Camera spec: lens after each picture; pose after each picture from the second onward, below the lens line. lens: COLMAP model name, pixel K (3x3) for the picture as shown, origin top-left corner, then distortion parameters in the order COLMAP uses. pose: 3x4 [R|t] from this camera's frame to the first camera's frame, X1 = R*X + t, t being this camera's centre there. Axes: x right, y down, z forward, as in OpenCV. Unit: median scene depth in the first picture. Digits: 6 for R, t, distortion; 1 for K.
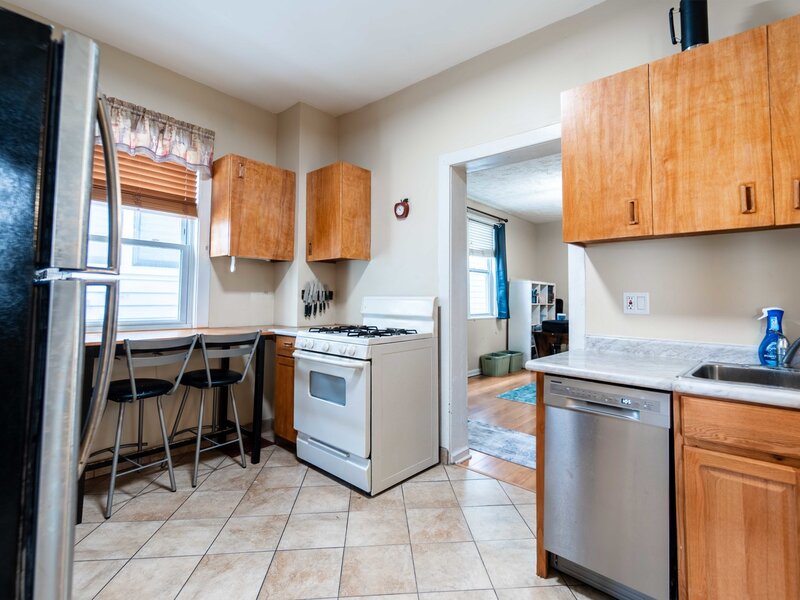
lens RADIAL K [[381.8, 0, 394.6], [0, 381.8, 316.1], [0, 0, 1]] dist [0.004067, -0.000865]
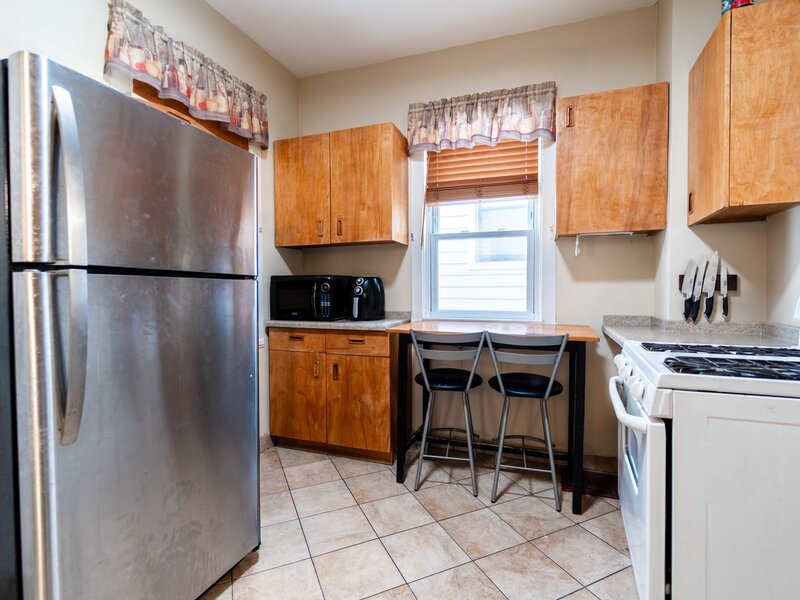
lens RADIAL K [[381.8, 0, 394.6], [0, 381.8, 316.1], [0, 0, 1]] dist [0.004067, -0.000865]
pose [[0.382855, 0.052337, -0.922325, 0.165528], [-0.037663, 0.998448, 0.041023, -0.011690], [0.923041, 0.019031, 0.384232, 0.392669]]
